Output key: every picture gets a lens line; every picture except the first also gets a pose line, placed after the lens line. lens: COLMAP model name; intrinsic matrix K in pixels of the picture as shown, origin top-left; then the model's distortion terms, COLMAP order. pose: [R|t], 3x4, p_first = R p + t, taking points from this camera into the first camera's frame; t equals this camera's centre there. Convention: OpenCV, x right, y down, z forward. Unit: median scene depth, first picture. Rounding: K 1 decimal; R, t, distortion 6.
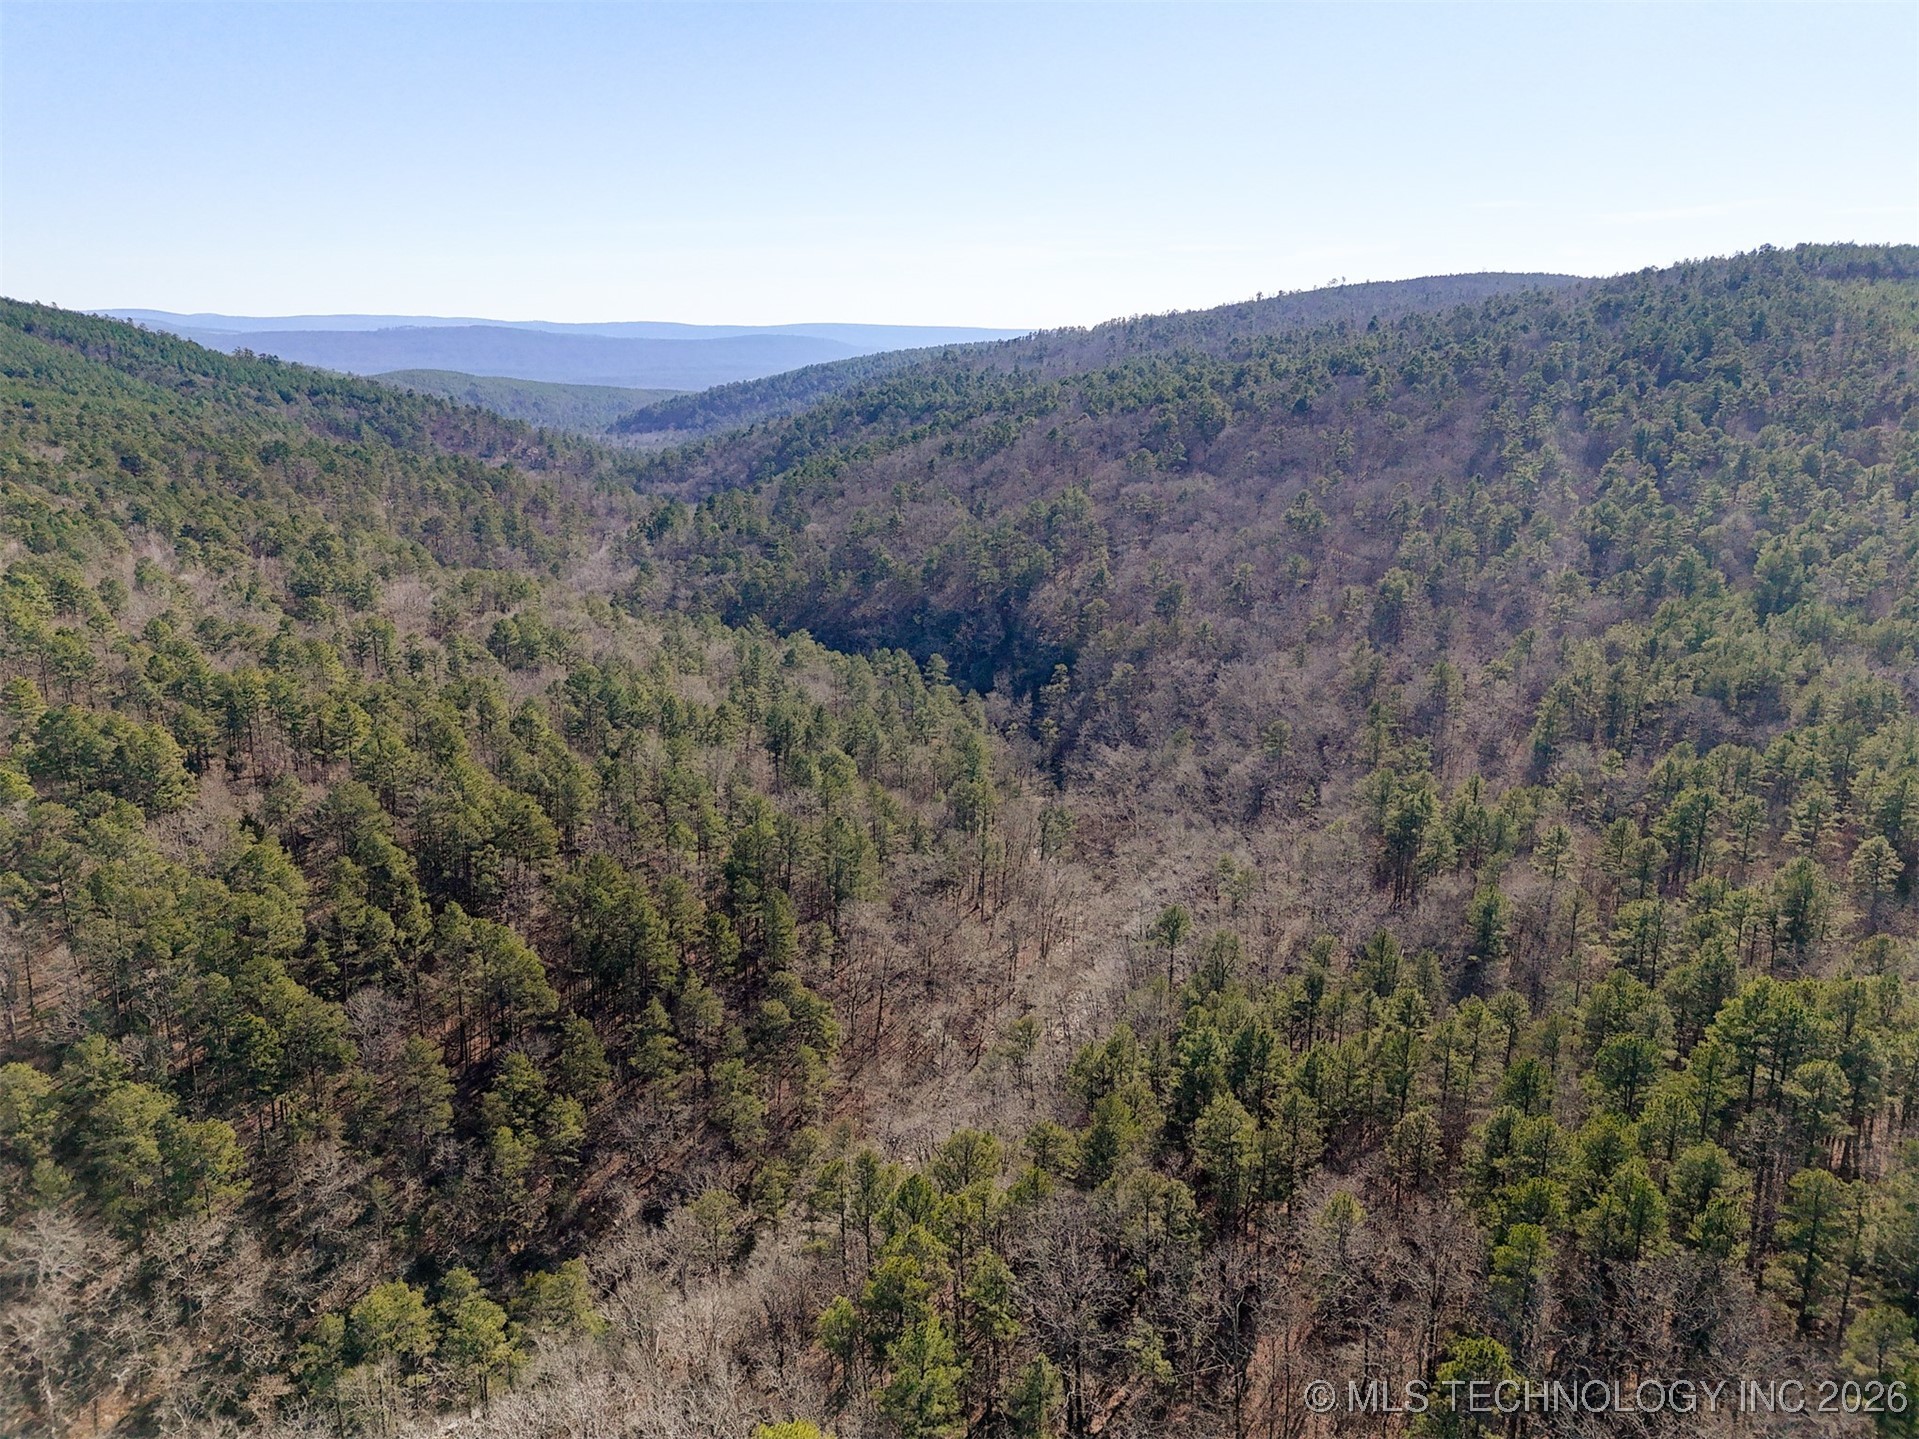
lens RADIAL K [[1350.5, 0, 969.6], [0, 1350.5, 707.8], [0, 0, 1]] dist [0.052248, -0.037272]
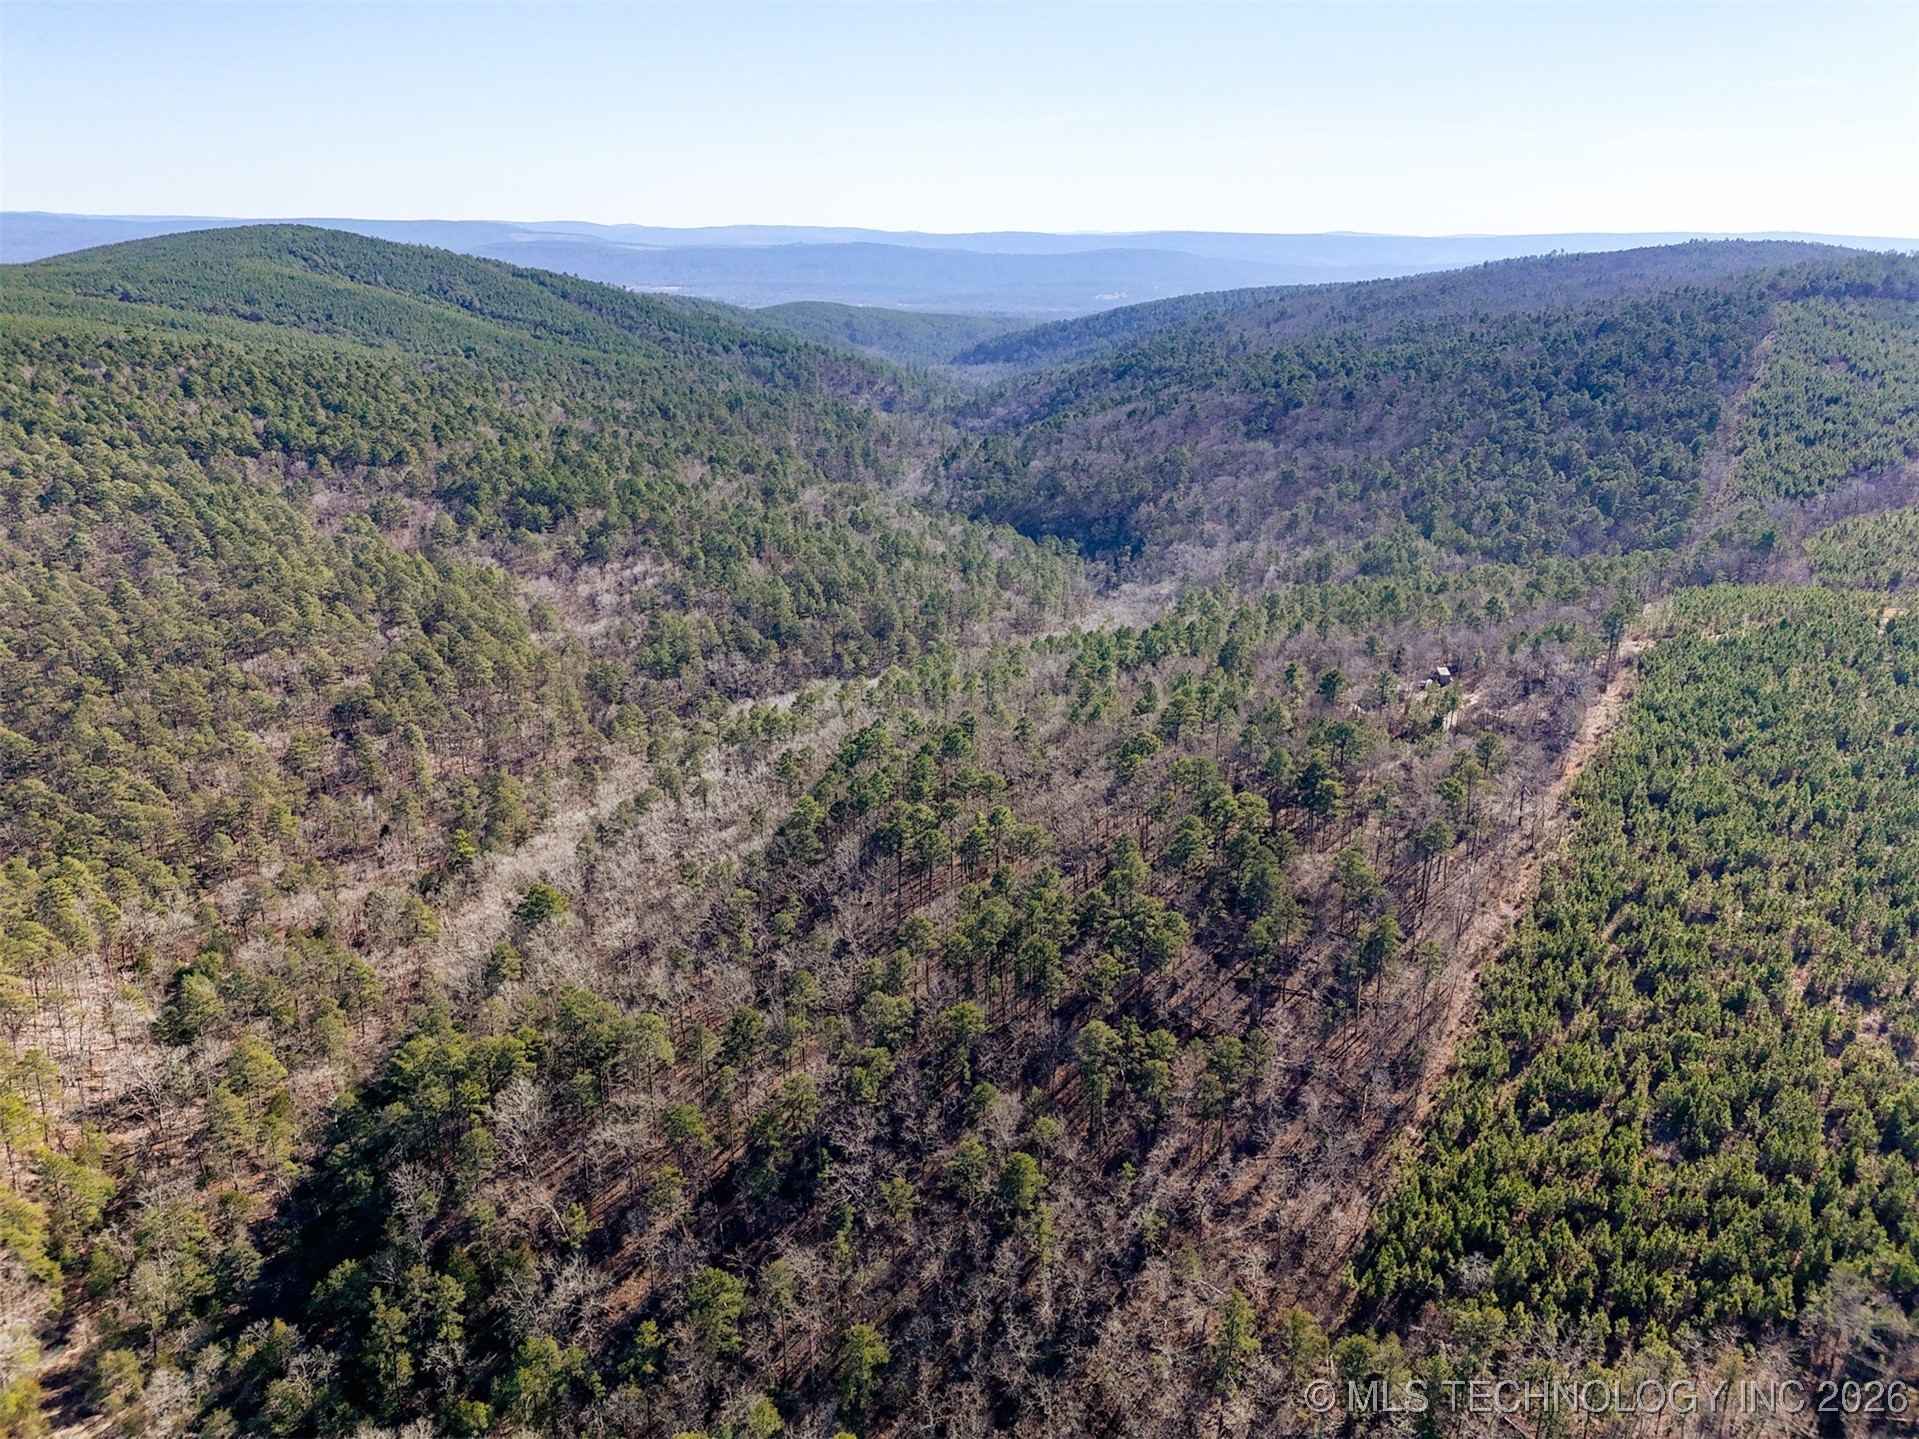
lens RADIAL K [[1350.5, 0, 959.8], [0, 1350.5, 712.6], [0, 0, 1]] dist [0.052248, -0.037272]
pose [[0.965393, 0.081466, -0.247750, 0.219529], [-0.064007, 0.994917, 0.077737, 0.046138], [0.252823, -0.059189, 0.965700, -0.616949]]
